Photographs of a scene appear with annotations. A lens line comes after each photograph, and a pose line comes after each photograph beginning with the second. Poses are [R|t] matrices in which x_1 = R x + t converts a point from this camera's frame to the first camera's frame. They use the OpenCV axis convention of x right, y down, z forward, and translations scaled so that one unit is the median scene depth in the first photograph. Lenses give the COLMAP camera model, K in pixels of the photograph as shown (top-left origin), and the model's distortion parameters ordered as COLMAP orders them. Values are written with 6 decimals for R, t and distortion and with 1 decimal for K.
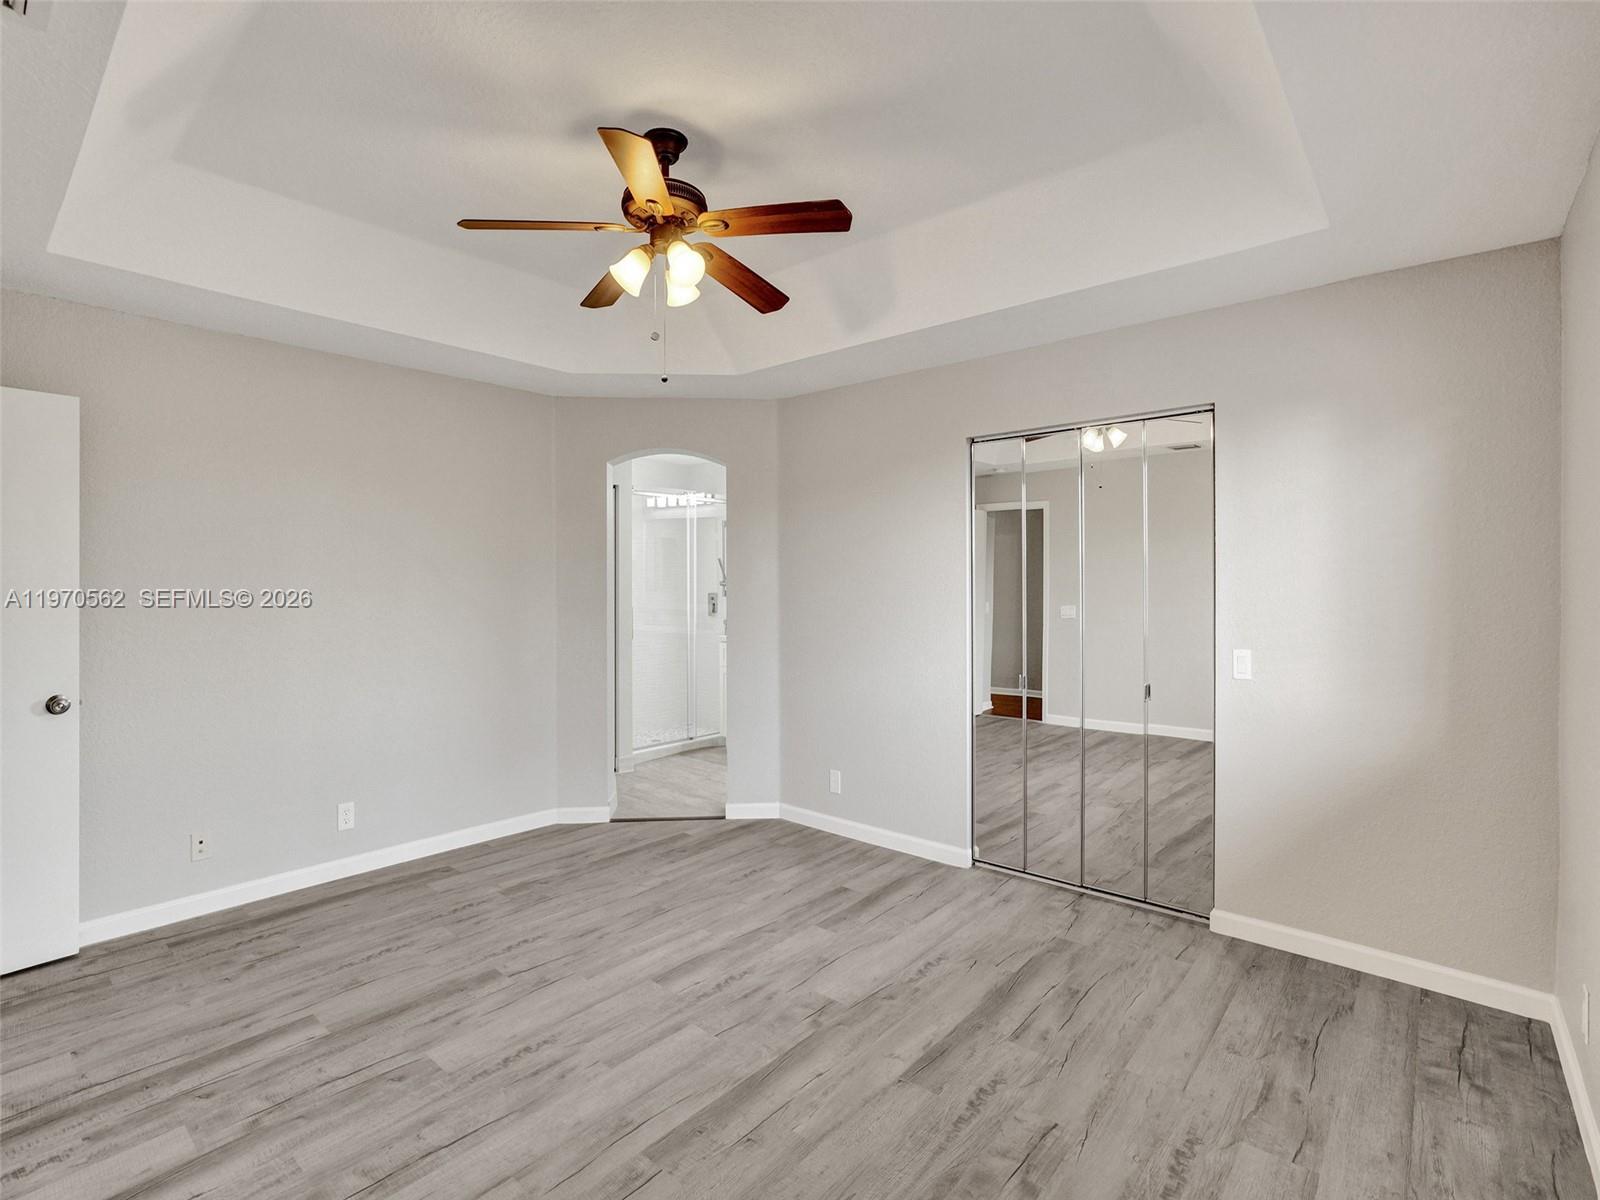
lens RADIAL K [[743.6, 0, 800.6], [0, 743.6, 585.3], [0, 0, 1]] dist [-0.036697, 0.012432]
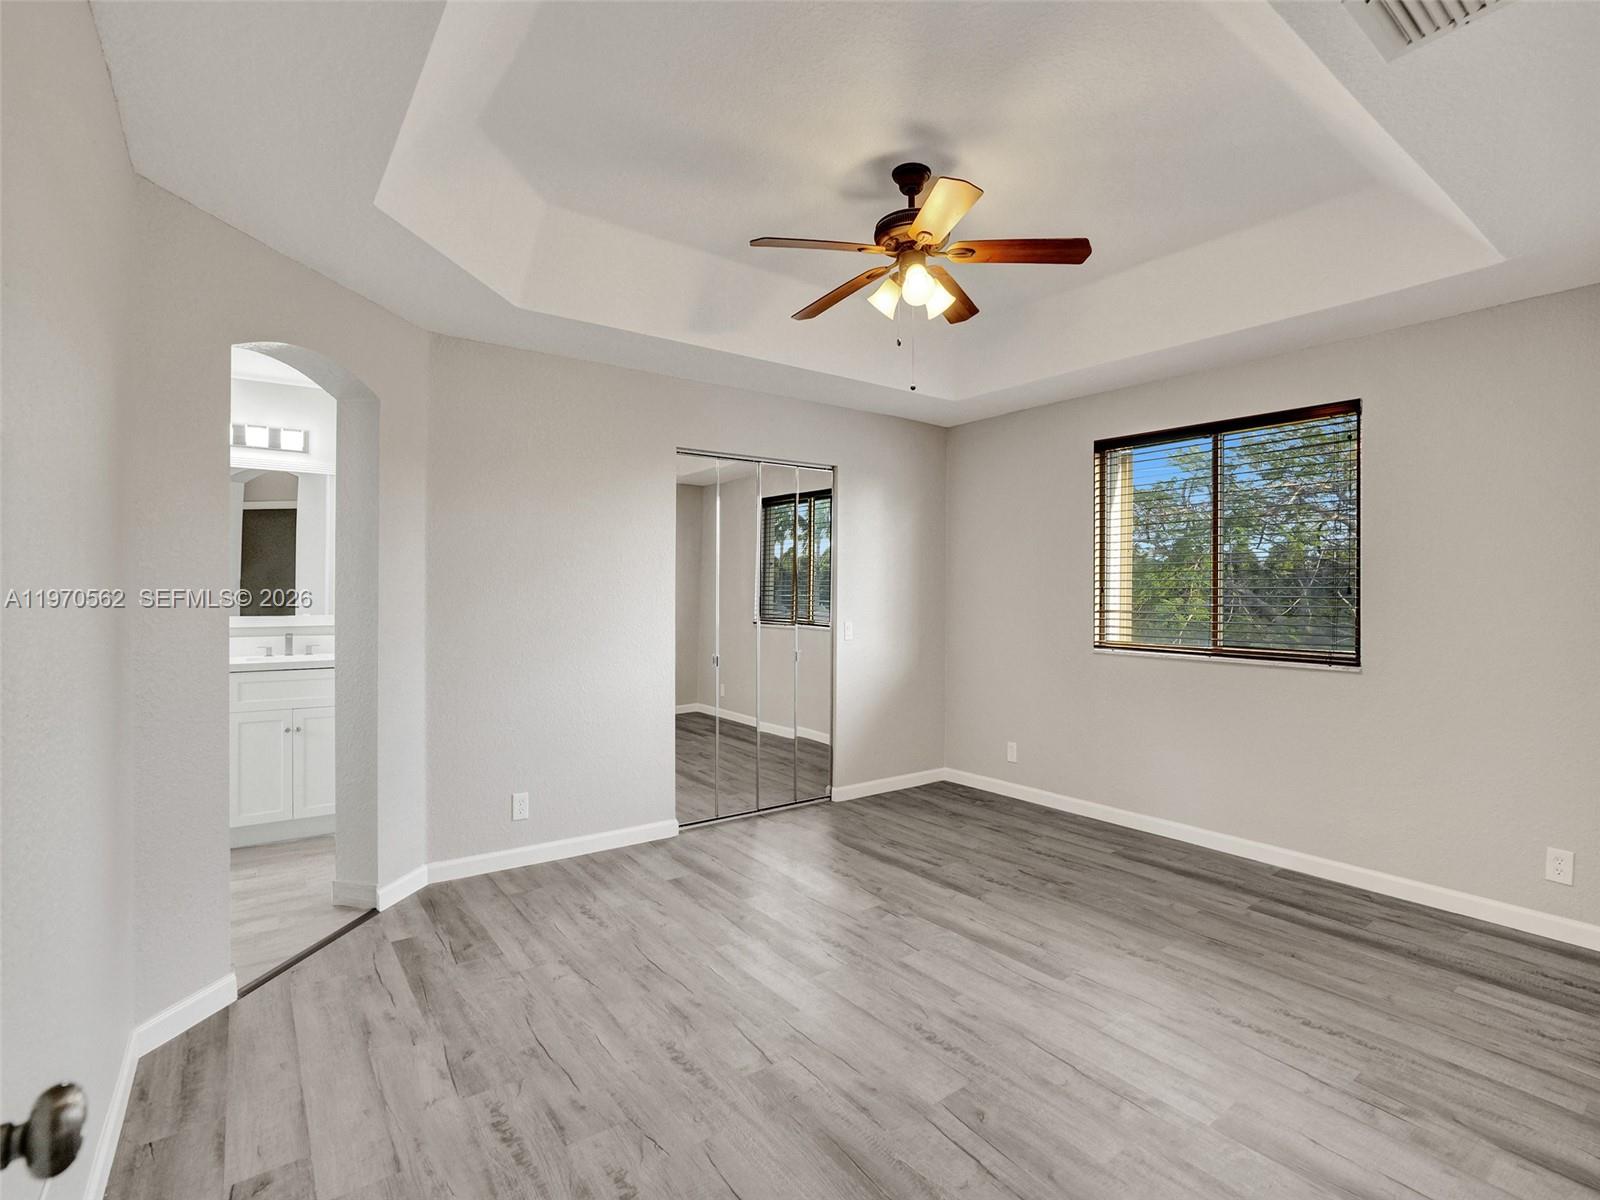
lens RADIAL K [[743.6, 0, 807.3], [0, 743.6, 604.4], [0, 0, 1]] dist [-0.036697, 0.012432]
pose [[0.231955, -0.007624, 0.972697, -1.023685], [-0.007582, 0.999925, 0.009646, 0.029273], [-0.972697, -0.009613, 0.231880, 0.698005]]
